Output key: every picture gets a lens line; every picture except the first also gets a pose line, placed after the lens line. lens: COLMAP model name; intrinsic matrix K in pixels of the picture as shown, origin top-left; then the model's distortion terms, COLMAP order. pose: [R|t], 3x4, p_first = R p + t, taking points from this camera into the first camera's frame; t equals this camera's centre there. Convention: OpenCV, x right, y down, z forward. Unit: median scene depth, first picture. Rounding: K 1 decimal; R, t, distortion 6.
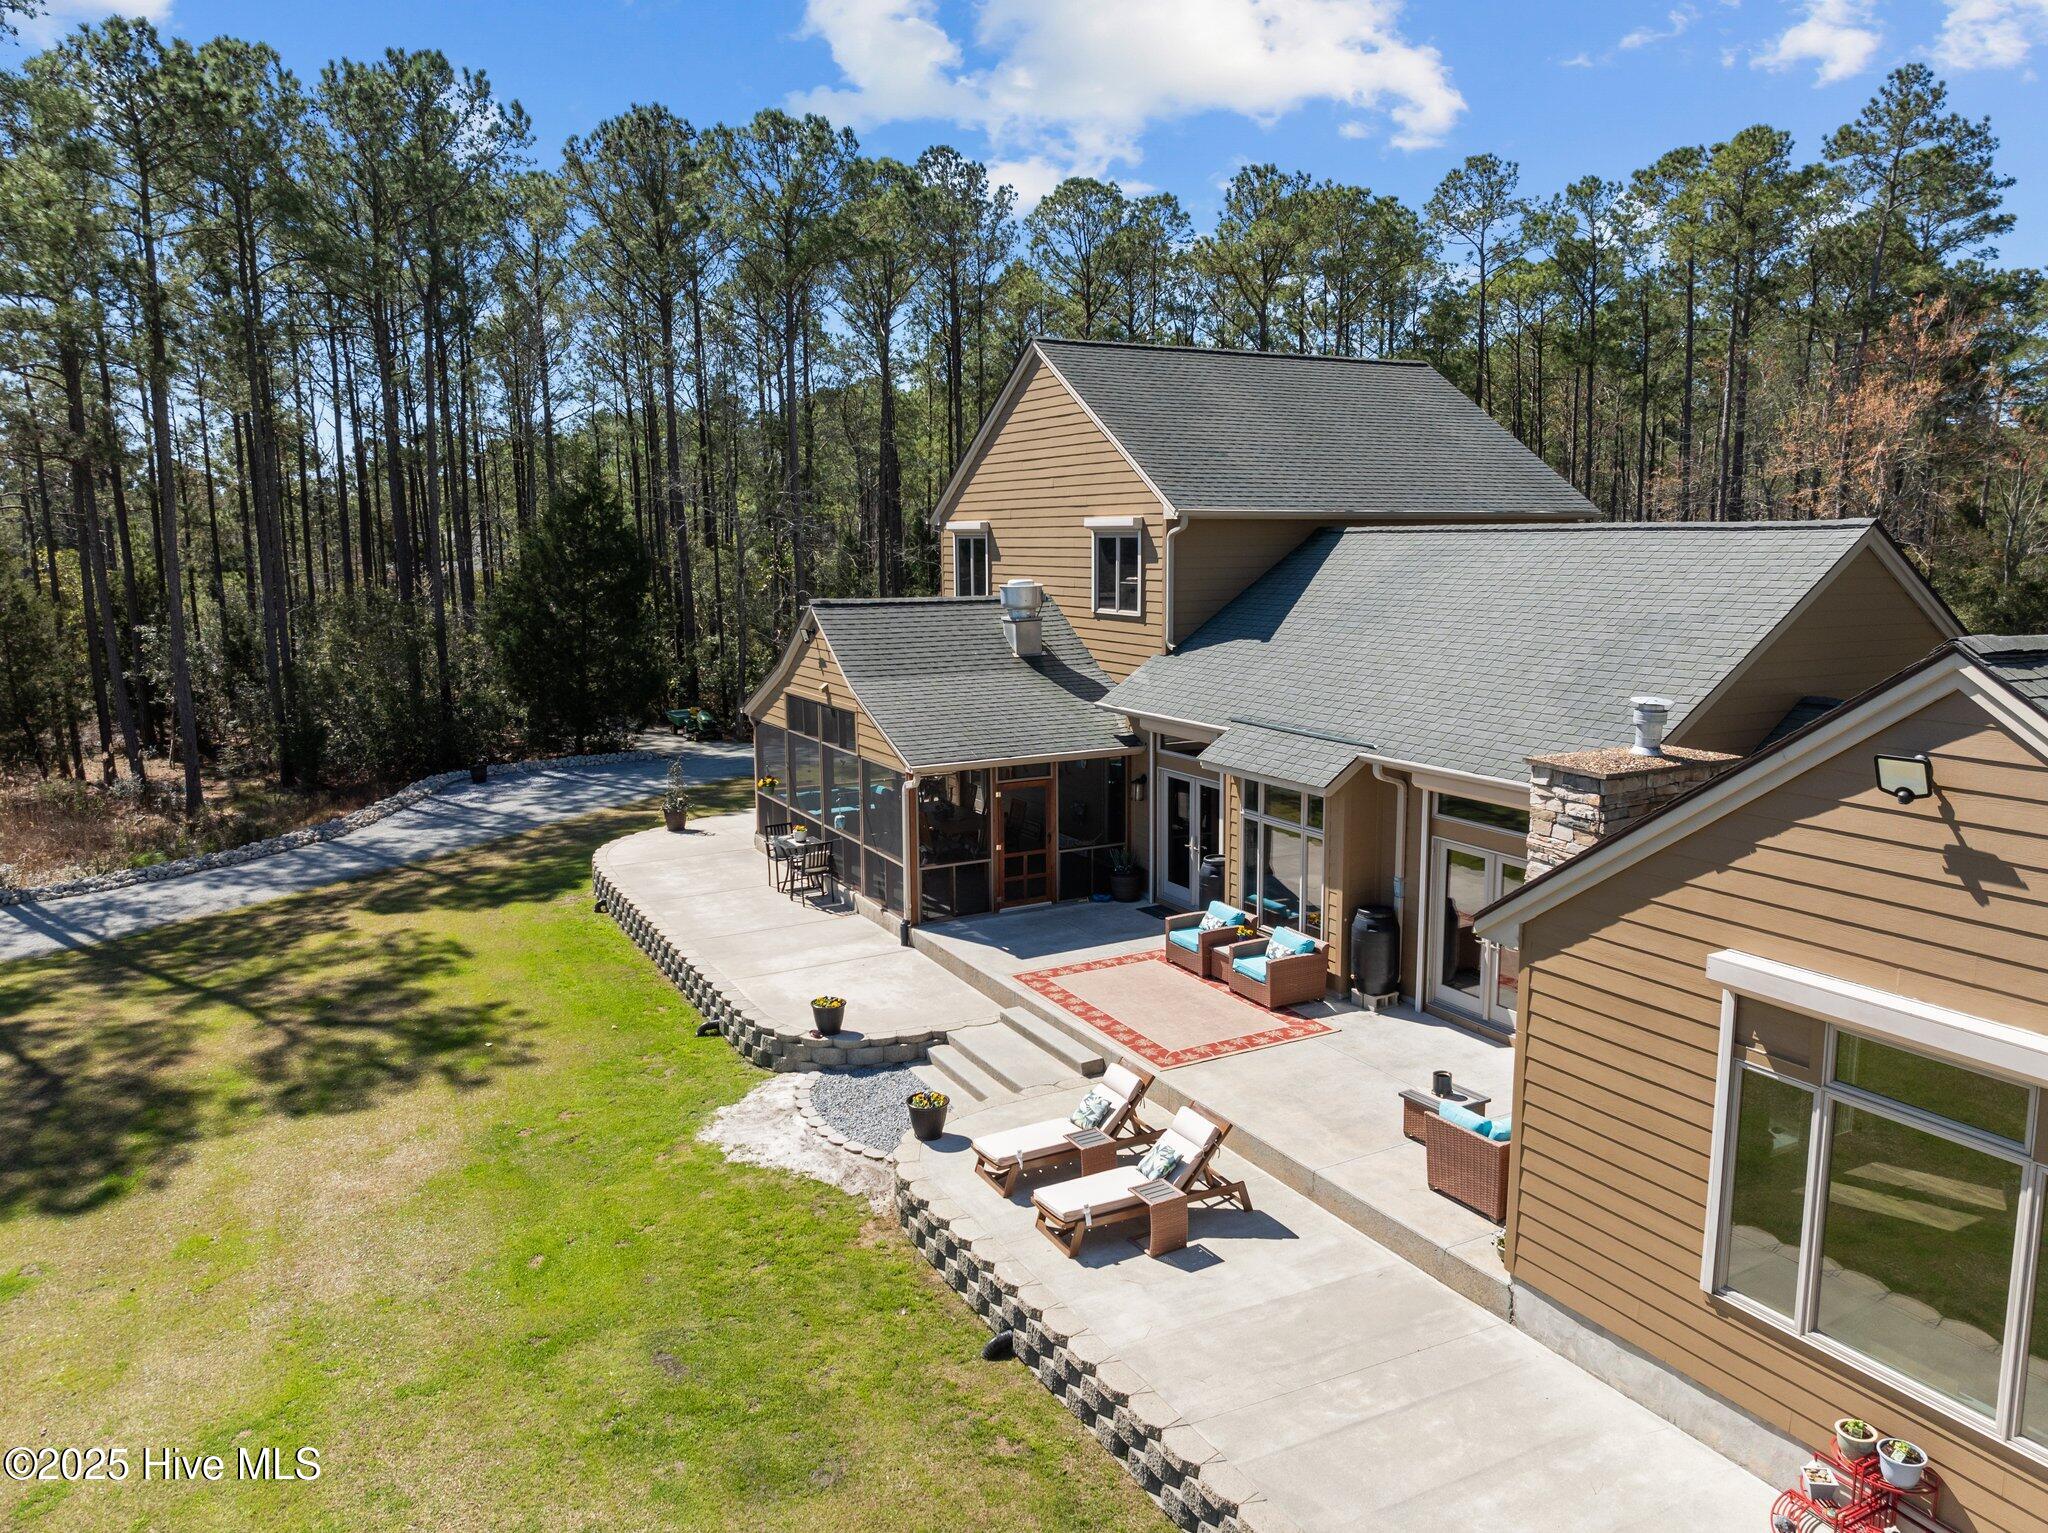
lens RADIAL K [[1436.1, 0, 1014.9], [0, 1436.1, 759.4], [0, 0, 1]] dist [-0.018593, -0.002155]
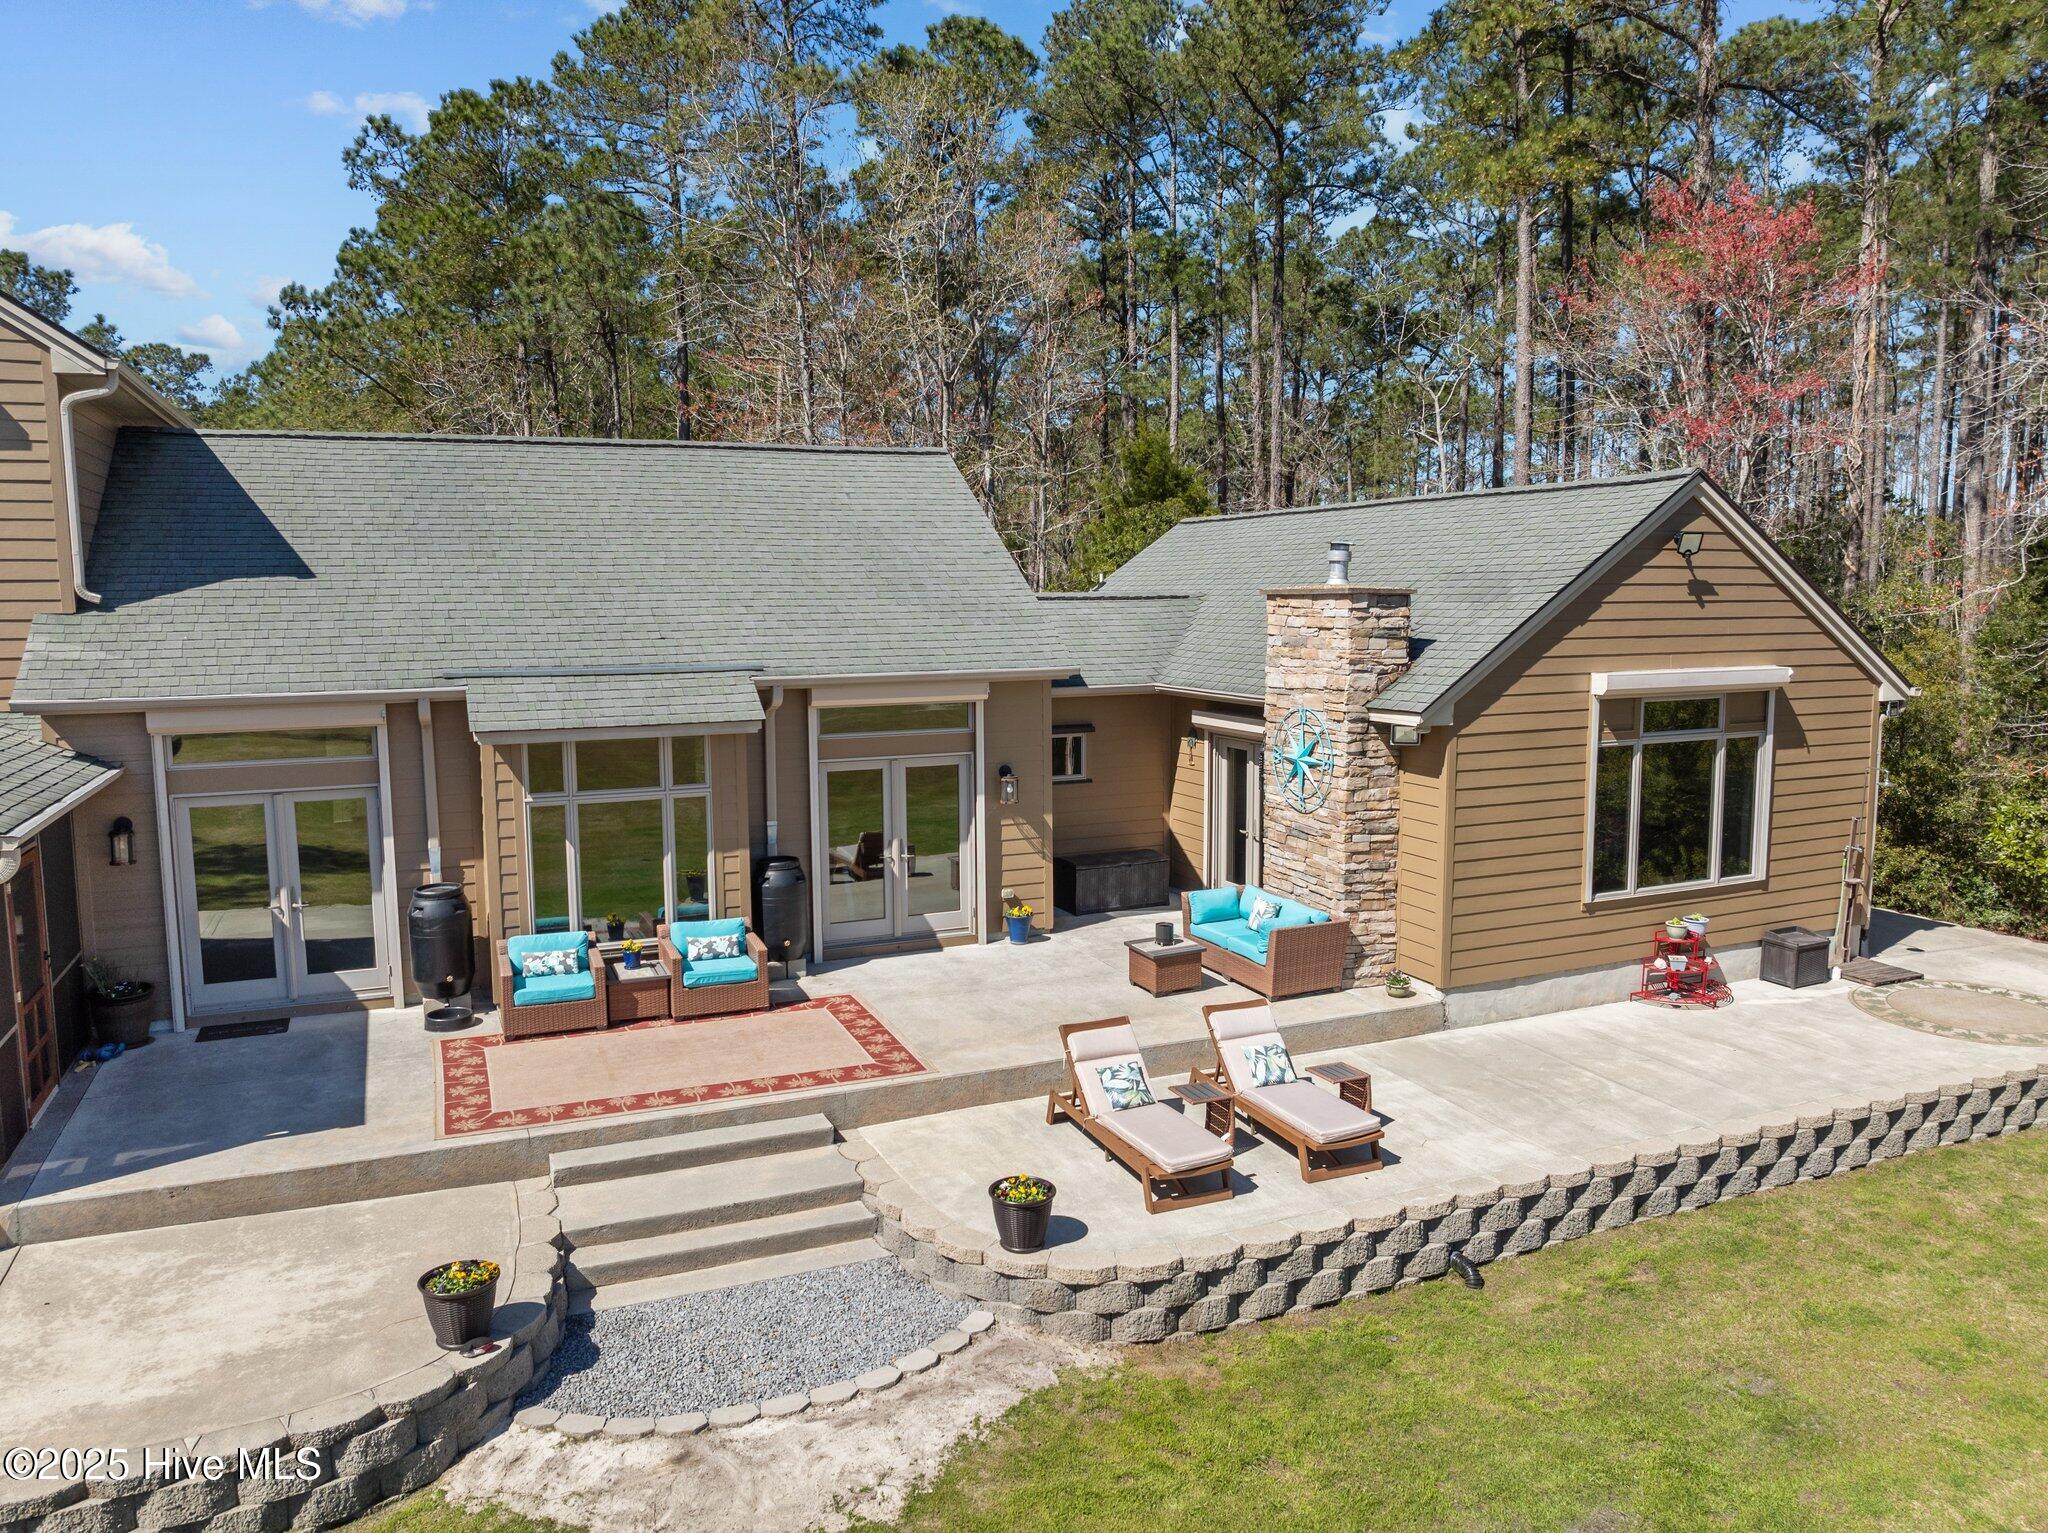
lens RADIAL K [[1438.1, 0, 1022.0], [0, 1438.1, 769.6], [0, 0, 1]] dist [-0.046416, 0.006226]
pose [[0.067747, -0.110687, 0.991544, -0.519978], [0.159344, 0.982270, 0.098764, -0.007993], [-0.984896, 0.151306, 0.084183, 0.707814]]
